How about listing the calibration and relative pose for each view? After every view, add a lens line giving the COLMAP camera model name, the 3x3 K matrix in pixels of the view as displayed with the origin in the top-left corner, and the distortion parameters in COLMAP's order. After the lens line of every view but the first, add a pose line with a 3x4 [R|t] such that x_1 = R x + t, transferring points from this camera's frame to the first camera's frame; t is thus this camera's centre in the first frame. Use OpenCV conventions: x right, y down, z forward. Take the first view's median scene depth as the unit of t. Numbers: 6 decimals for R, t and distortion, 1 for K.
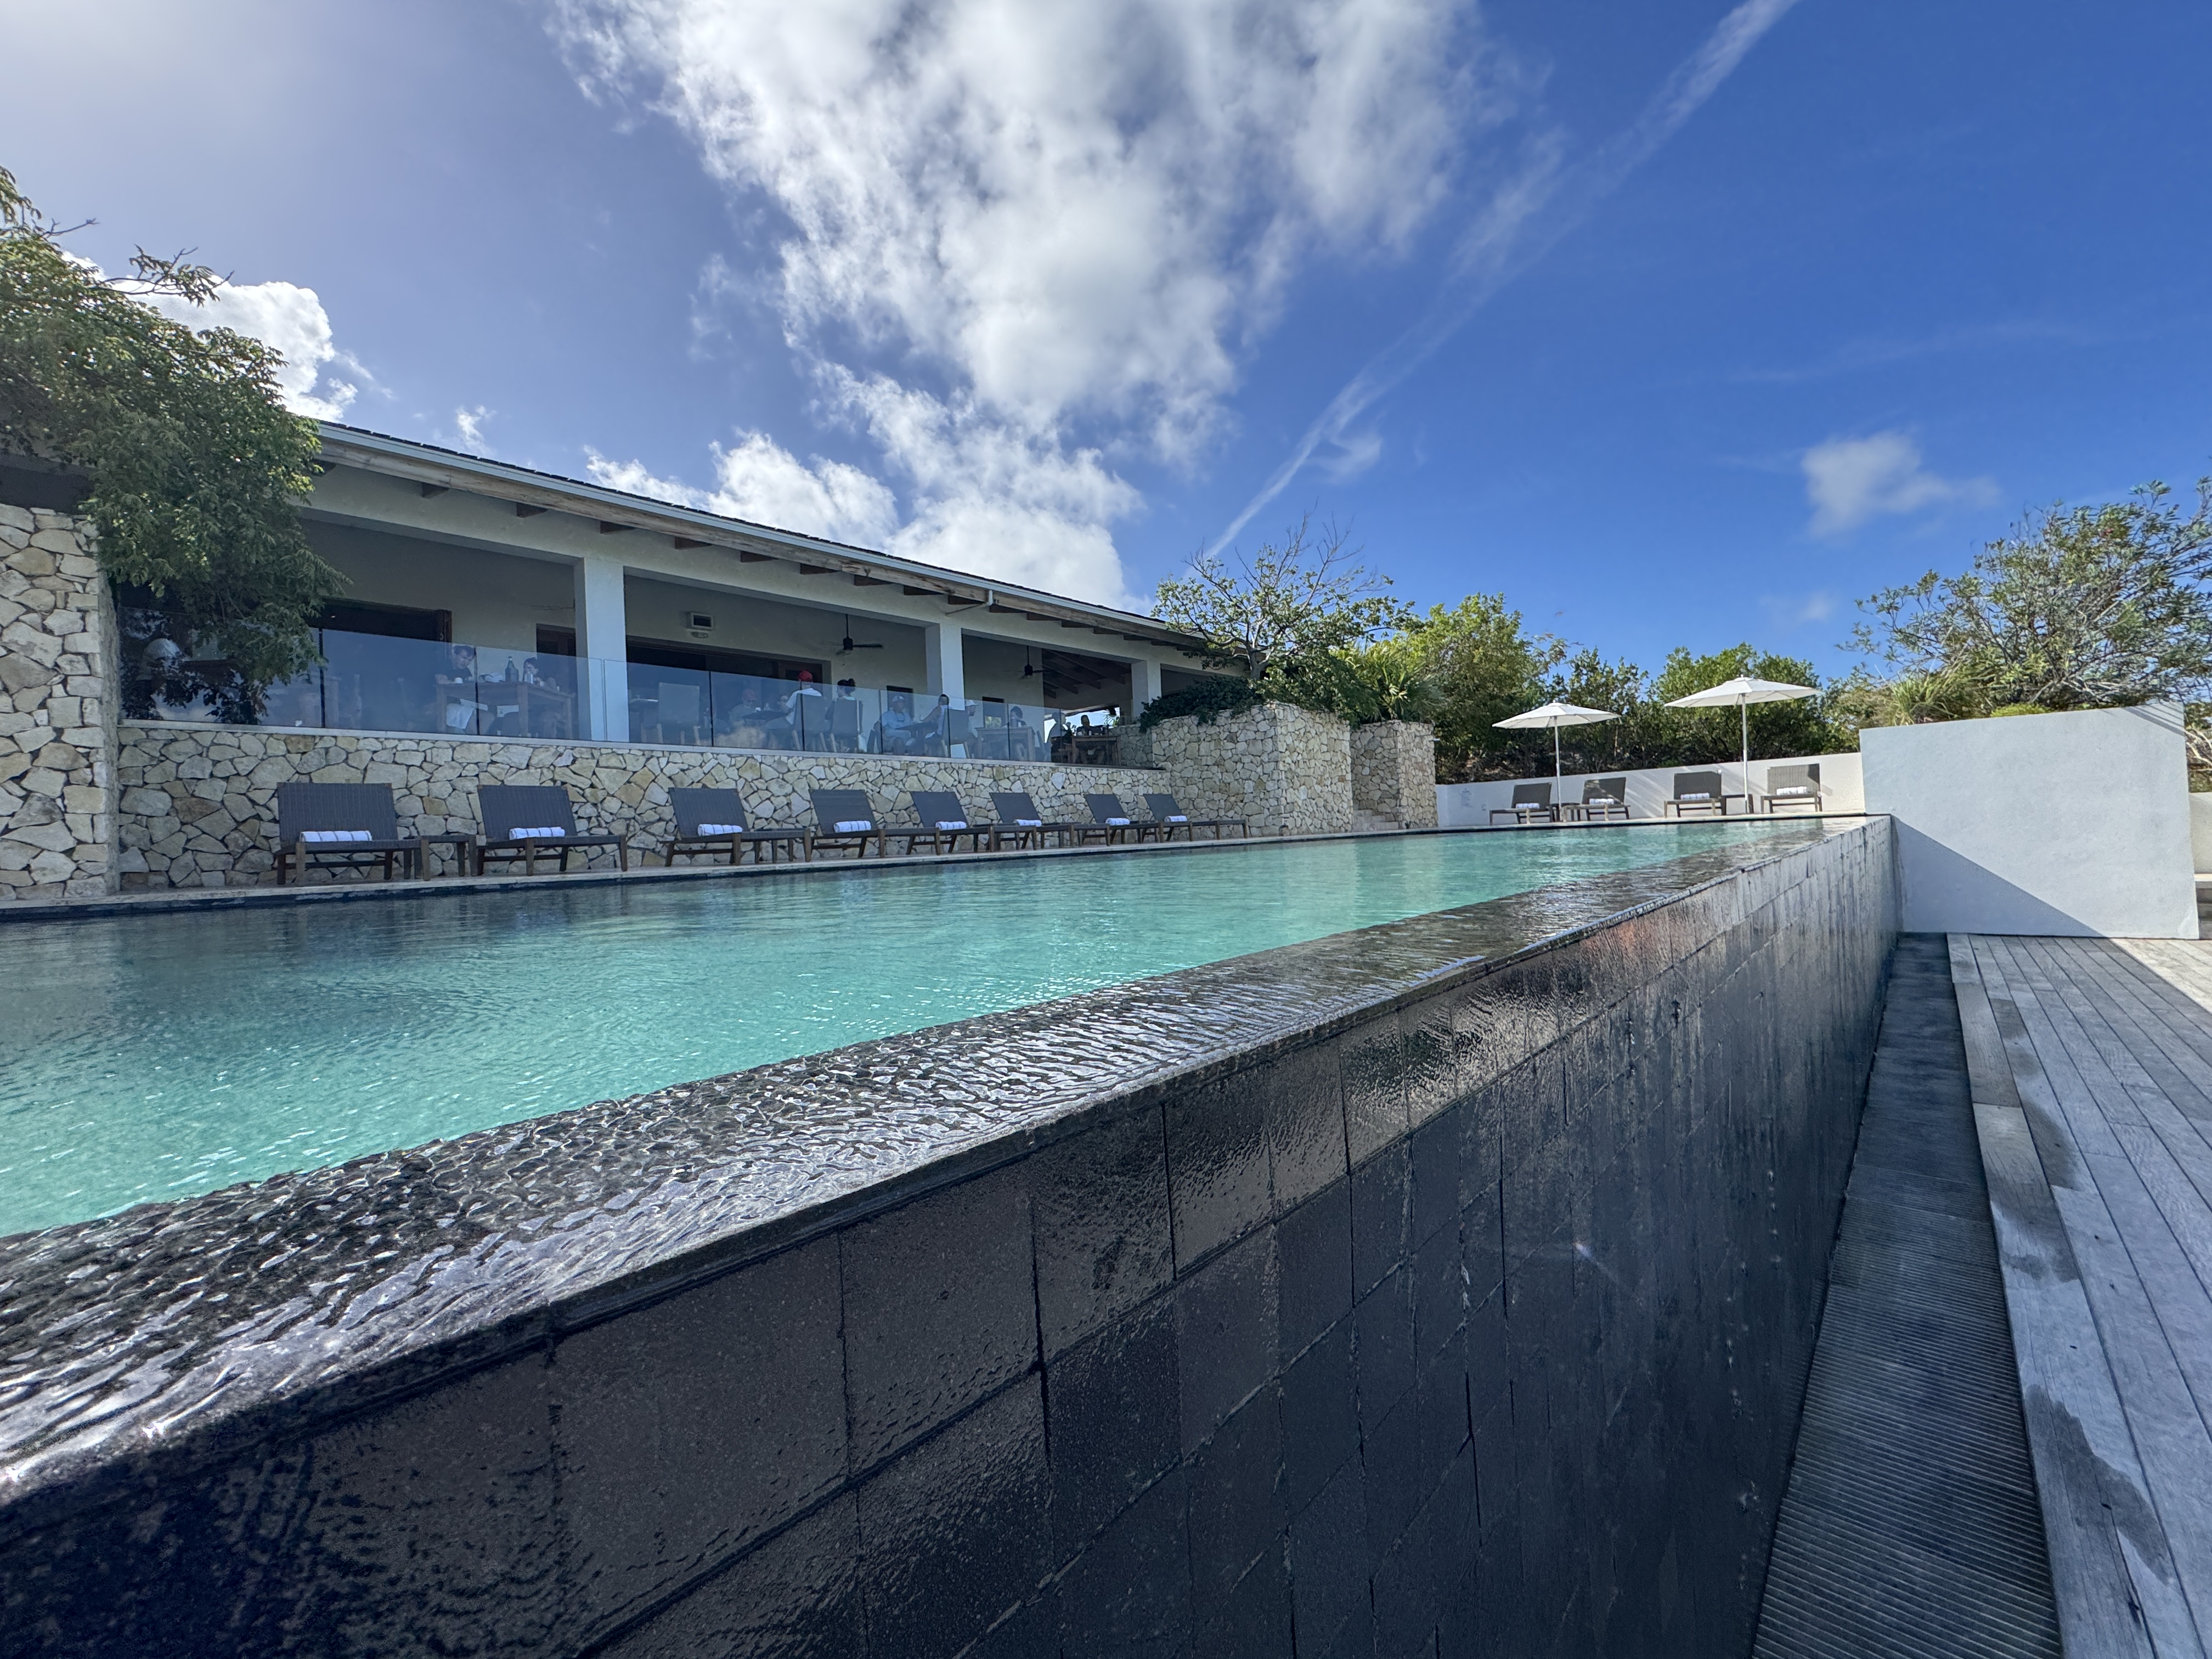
lens RADIAL K [[885.1, 0, 1106.3], [0, 885.1, 815.2], [0, 0, 1]] dist [0.001975, 0.000150]
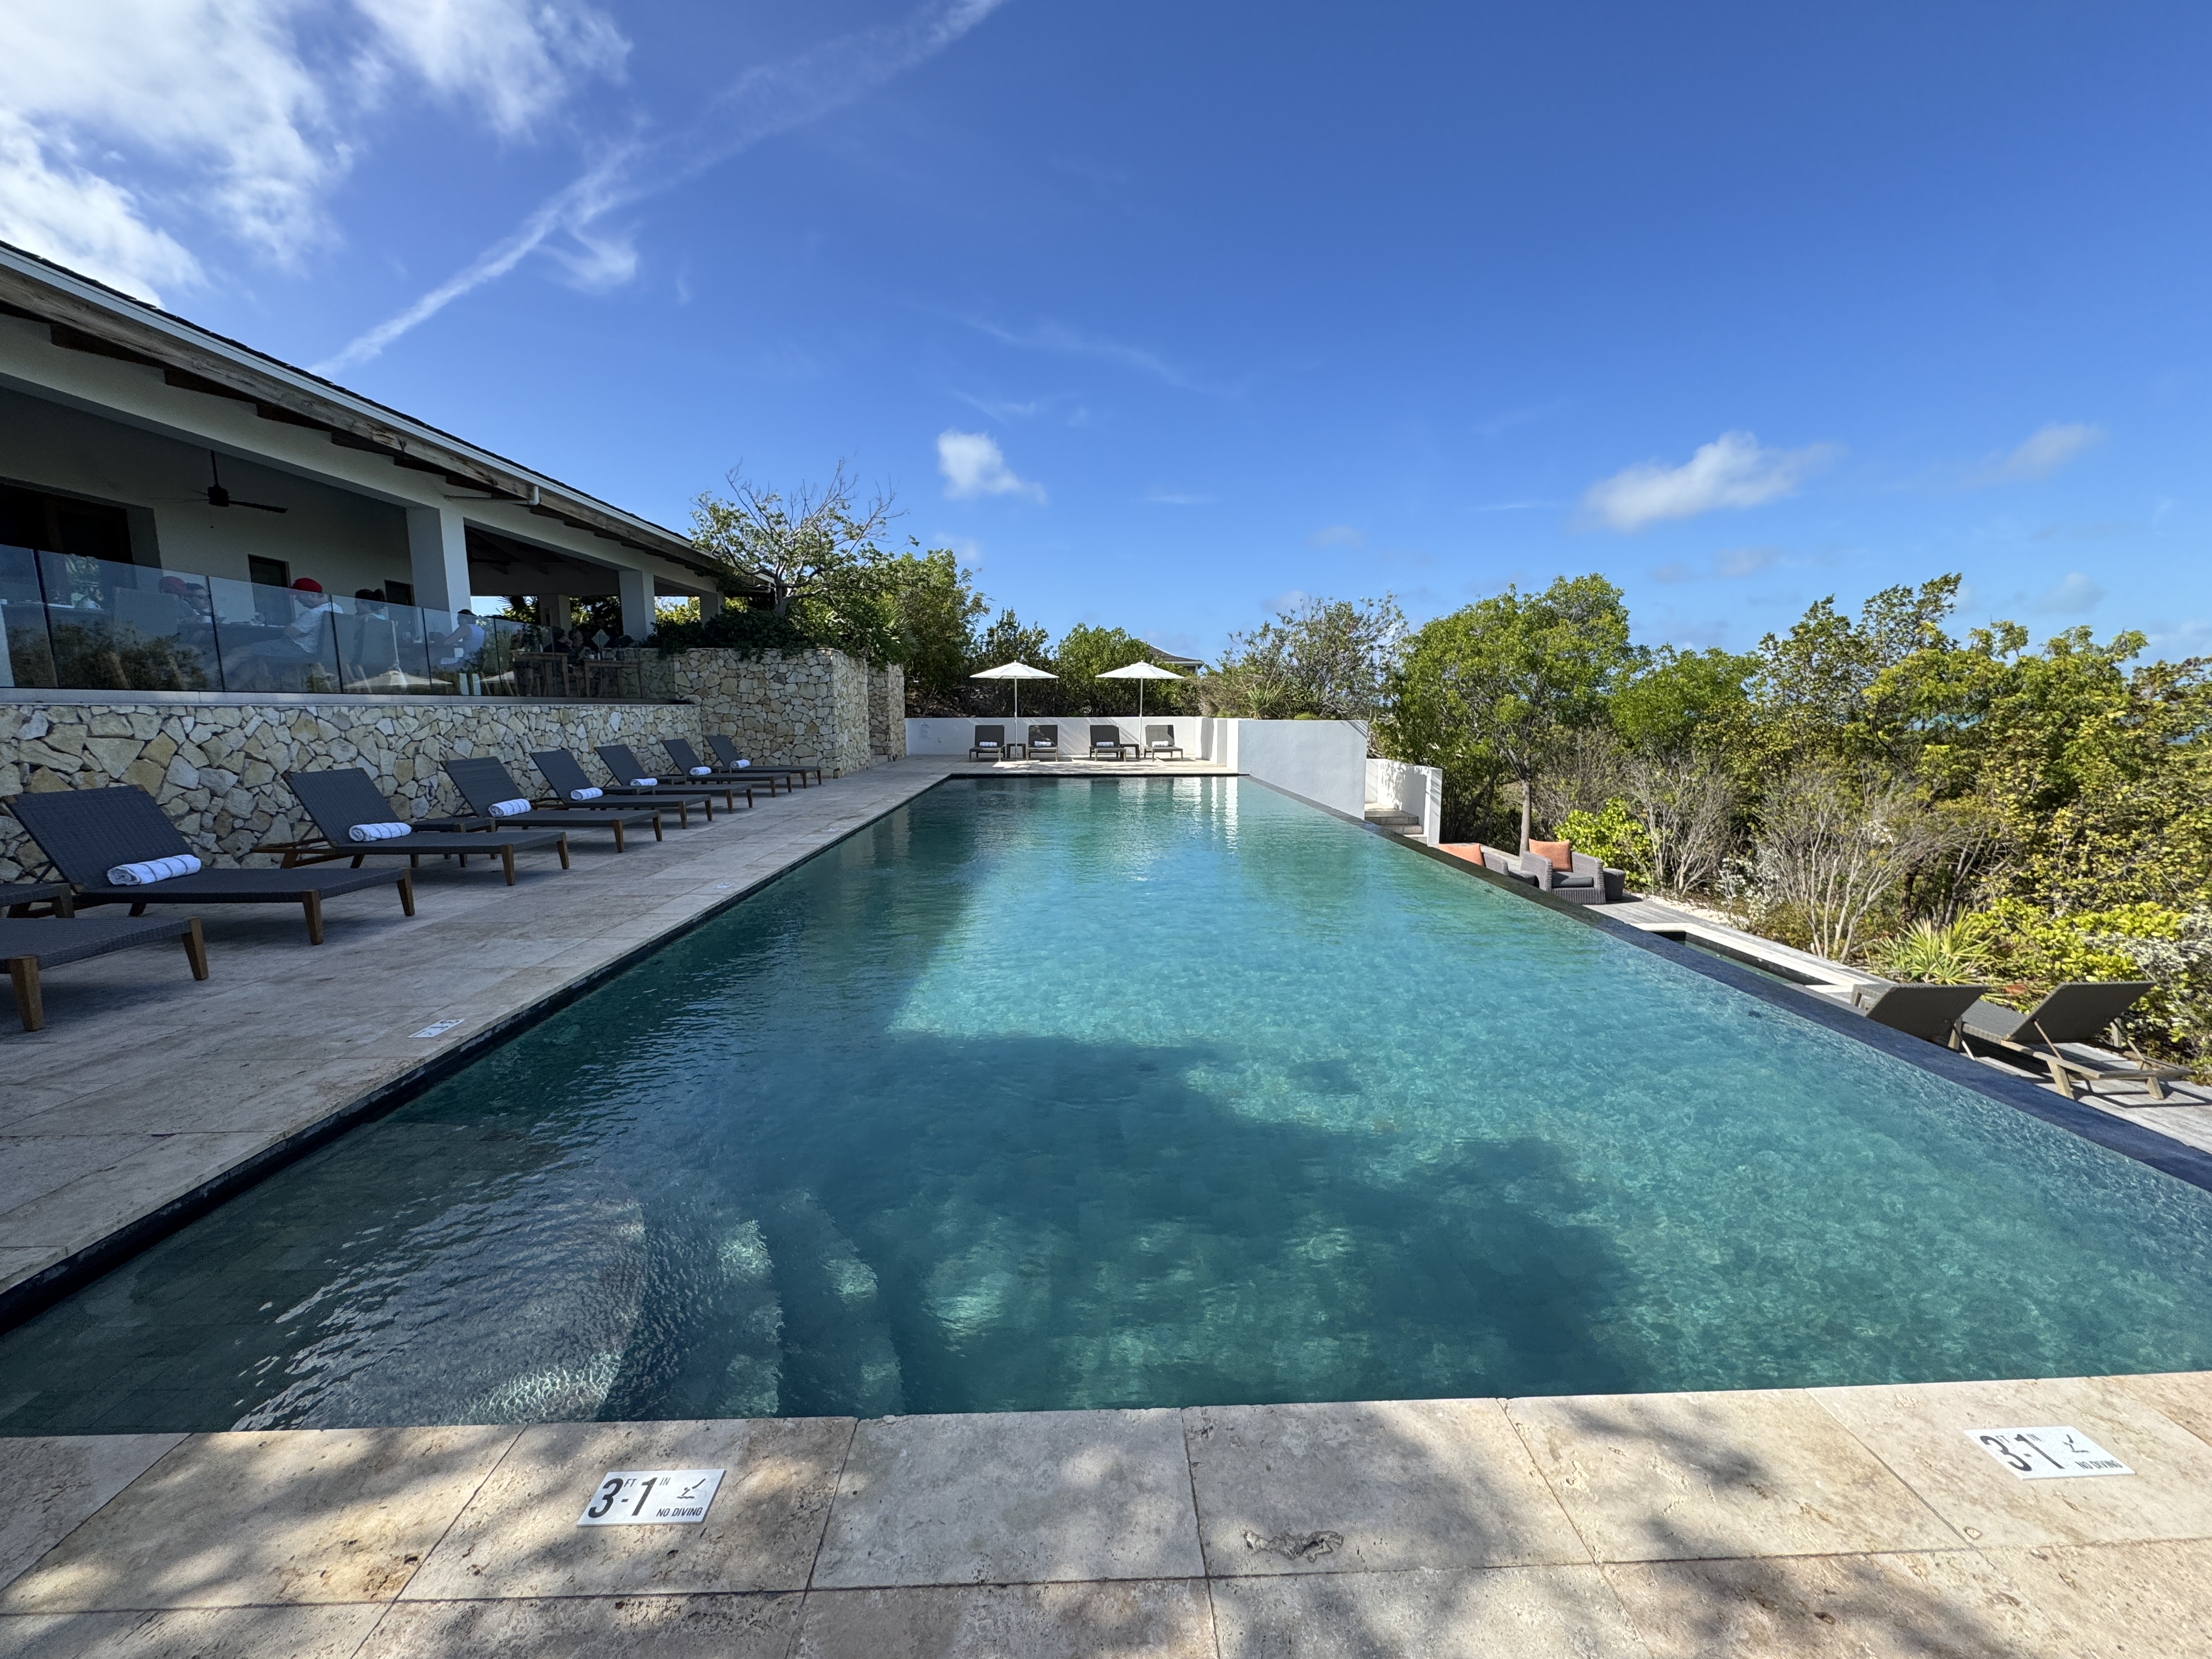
lens RADIAL K [[885.1, 0, 1104.2], [0, 885.1, 840.0], [0, 0, 1]] dist [0.001975, 0.000150]
pose [[0.705058, -0.064923, 0.706172, -0.314082], [-0.049188, 0.988925, 0.140029, -0.064425], [-0.707442, -0.133464, 0.694056, 0.024687]]
